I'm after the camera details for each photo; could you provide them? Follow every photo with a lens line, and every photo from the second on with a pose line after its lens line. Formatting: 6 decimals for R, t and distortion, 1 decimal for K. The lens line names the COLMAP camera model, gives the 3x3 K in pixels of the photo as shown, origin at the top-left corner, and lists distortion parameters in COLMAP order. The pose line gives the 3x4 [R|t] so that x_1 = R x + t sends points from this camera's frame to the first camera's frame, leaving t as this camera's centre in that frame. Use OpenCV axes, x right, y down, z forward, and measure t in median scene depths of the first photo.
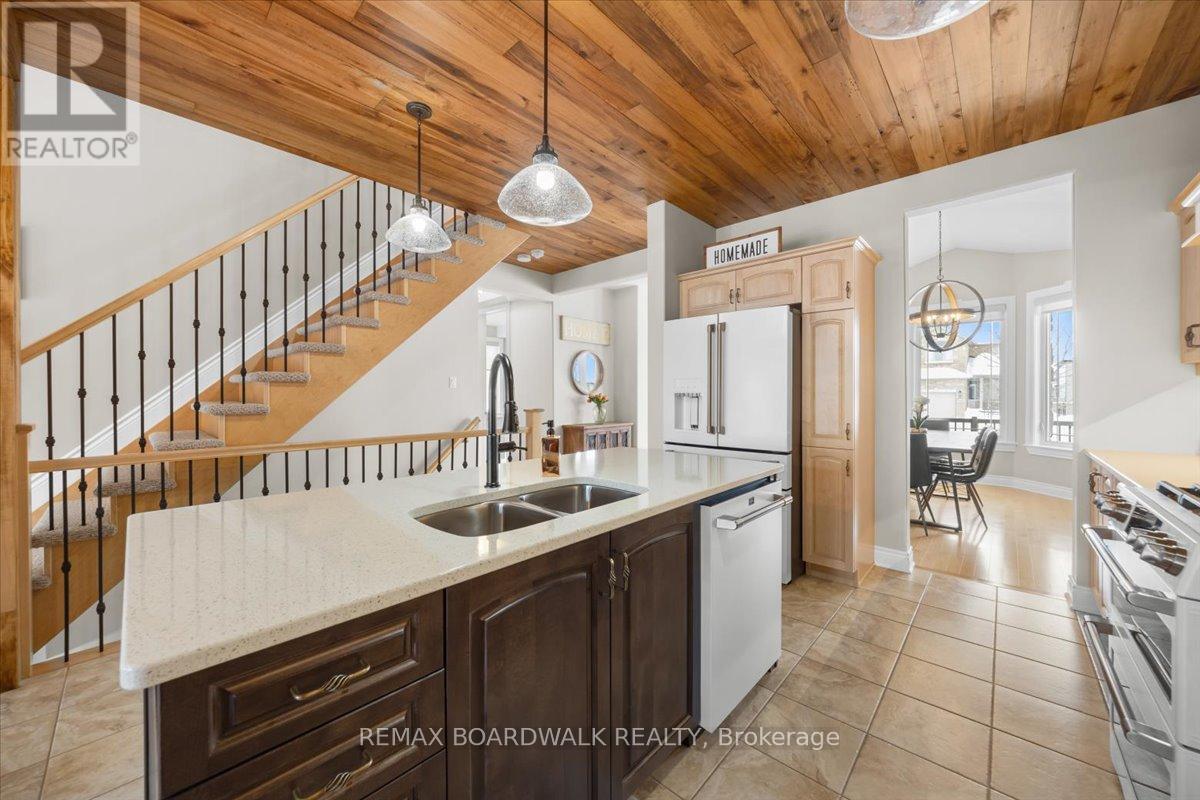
lens RADIAL K [[444.9, 0, 600.4], [0, 444.9, 398.2], [0, 0, 1]] dist [-0.004493, -0.001336]
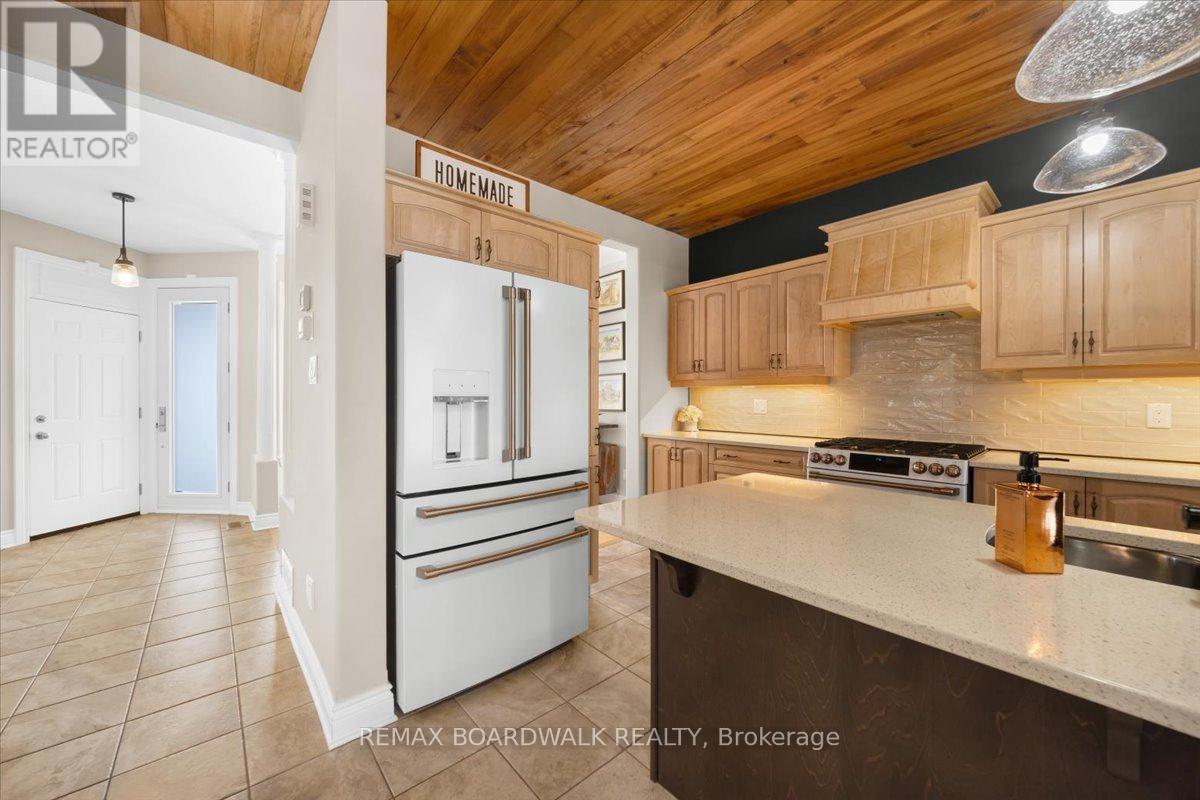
lens RADIAL K [[444.9, 0, 604.1], [0, 444.9, 398.2], [0, 0, 1]] dist [-0.004493, -0.001336]
pose [[0.103597, -0.002681, 0.994616, -0.339224], [0.004513, 0.999987, 0.002225, -0.008934], [-0.994609, 0.004258, 0.103608, 0.756943]]
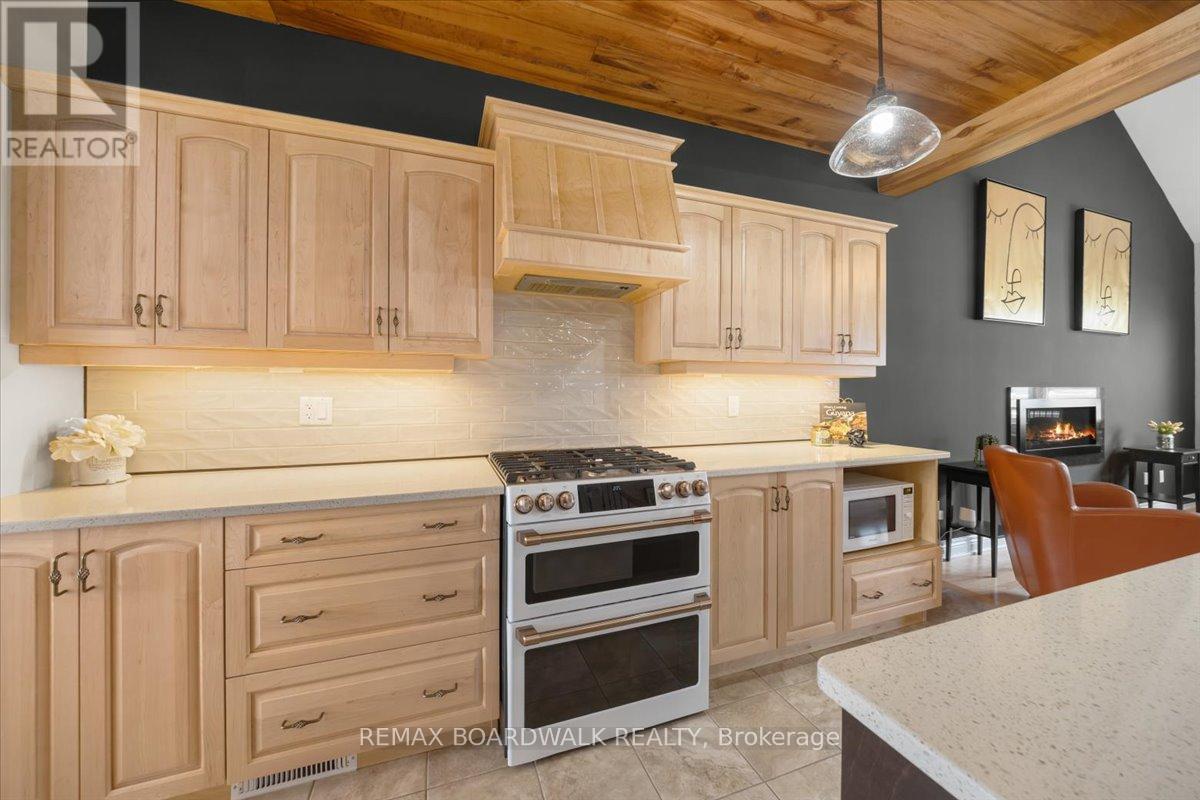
lens RADIAL K [[444.9, 0, 601.0], [0, 444.9, 388.7], [0, 0, 1]] dist [-0.004493, -0.001336]
pose [[-0.884873, -0.000410, 0.465832, 0.277743], [0.001985, 0.999987, 0.004649, -0.013579], [-0.465828, 0.005039, -0.884861, 0.814265]]
